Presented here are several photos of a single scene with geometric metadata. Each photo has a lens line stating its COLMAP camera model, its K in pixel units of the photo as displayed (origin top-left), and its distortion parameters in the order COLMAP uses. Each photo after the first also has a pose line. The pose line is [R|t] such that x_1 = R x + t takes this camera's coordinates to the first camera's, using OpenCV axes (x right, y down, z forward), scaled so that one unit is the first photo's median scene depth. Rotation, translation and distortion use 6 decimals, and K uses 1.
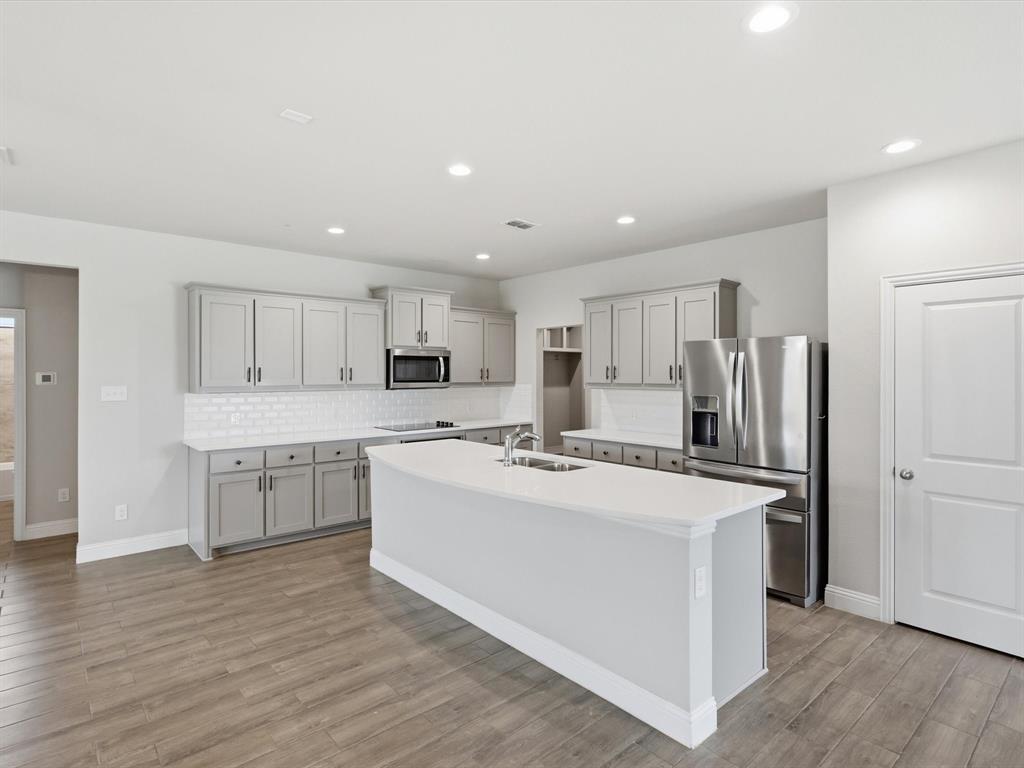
lens RADIAL K [[541.8, 0, 512.9], [0, 541.8, 376.4], [0, 0, 1]] dist [-0.003321, 0.000165]
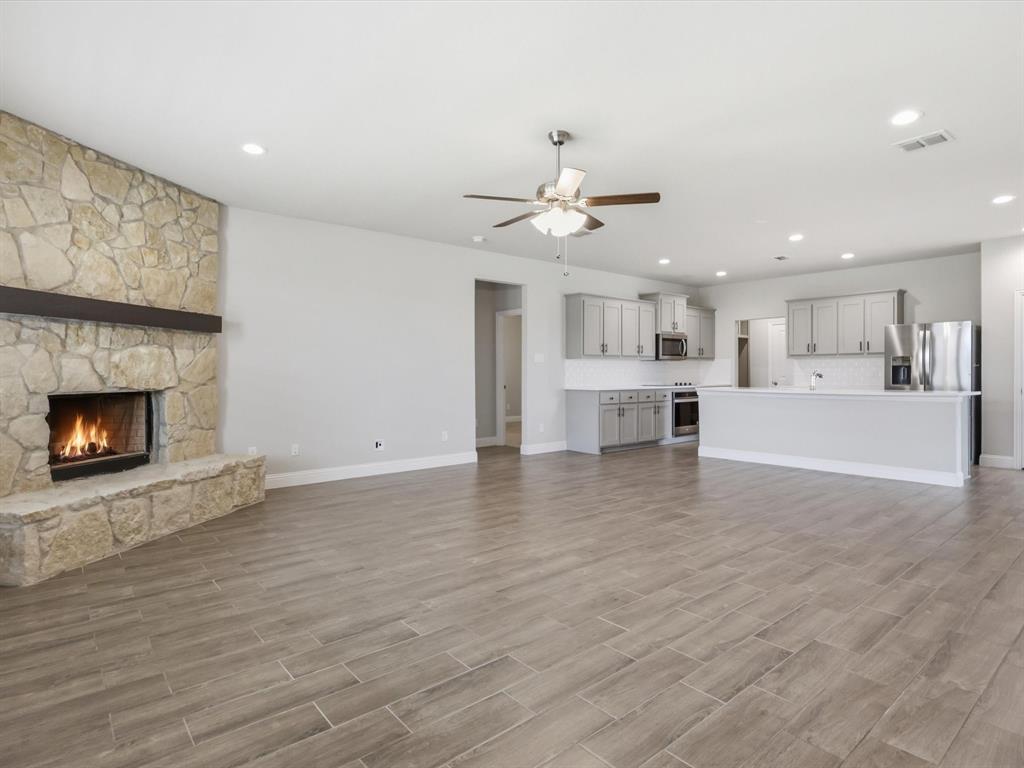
lens RADIAL K [[551.9, 0, 503.1], [0, 551.9, 373.1], [0, 0, 1]] dist [-0.000413, 0.000228]
pose [[0.999478, -0.001837, -0.032258, -0.653646], [0.001740, 0.999994, -0.003035, 0.069187], [0.032264, 0.002977, 0.999475, -0.617798]]
